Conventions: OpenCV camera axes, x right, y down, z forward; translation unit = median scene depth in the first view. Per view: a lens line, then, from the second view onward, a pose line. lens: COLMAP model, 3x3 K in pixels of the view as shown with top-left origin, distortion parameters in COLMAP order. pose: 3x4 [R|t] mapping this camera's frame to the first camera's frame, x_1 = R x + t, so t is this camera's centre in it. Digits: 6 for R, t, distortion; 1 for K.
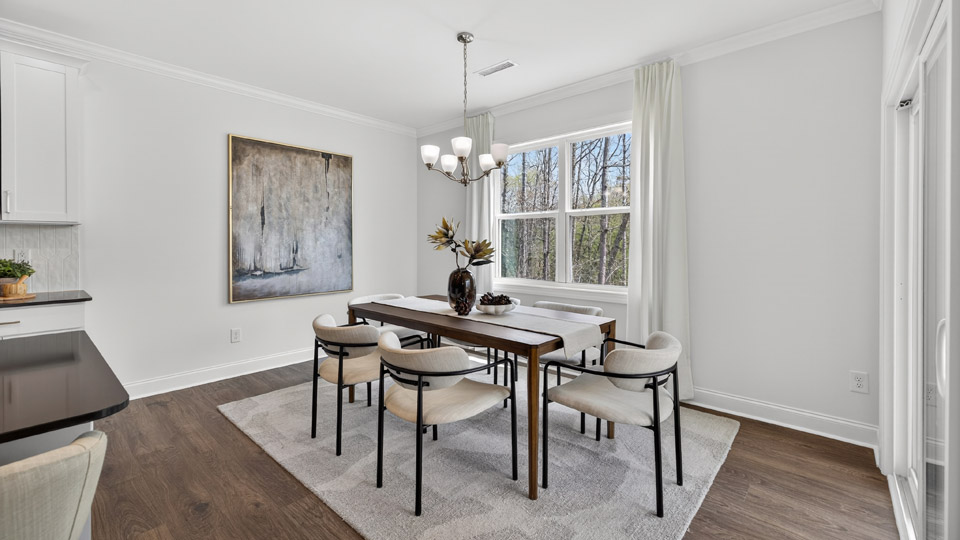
lens RADIAL K [[400.4, 0, 483.3], [0, 400.4, 245.5], [0, 0, 1]] dist [0.001567, 0.000087]
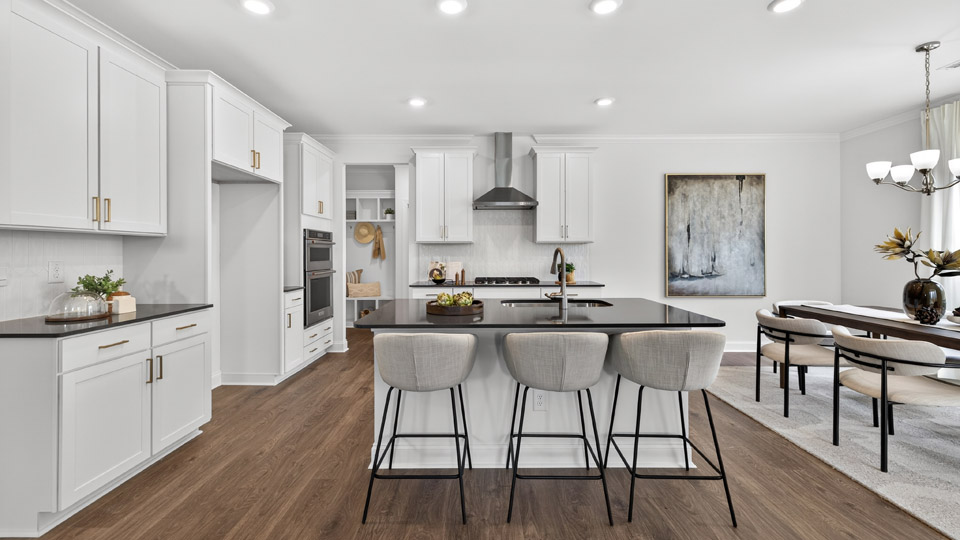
lens RADIAL K [[400.4, 0, 478.2], [0, 400.4, 250.6], [0, 0, 1]] dist [0.001567, 0.000087]
pose [[0.657153, -0.006126, -0.753732, -0.023036], [-0.001095, 0.999958, -0.009082, -0.001733], [0.753757, 0.006794, 0.657119, -0.390062]]
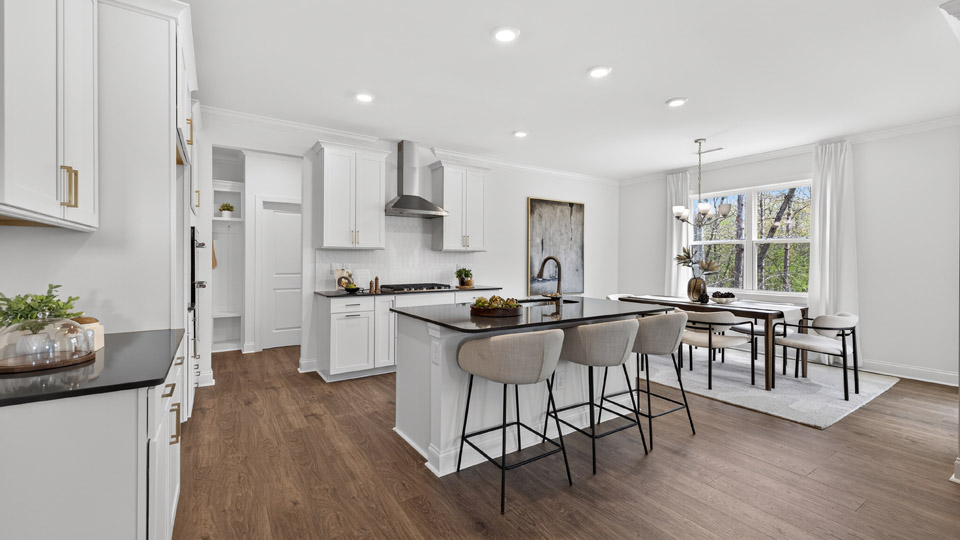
lens RADIAL K [[400.4, 0, 478.4], [0, 400.4, 259.0], [0, 0, 1]] dist [0.001567, 0.000087]
pose [[0.965263, 0.003047, -0.261263, -0.401227], [-0.005518, 0.999947, -0.008725, 0.000747], [0.261223, 0.009864, 0.965228, -0.700002]]
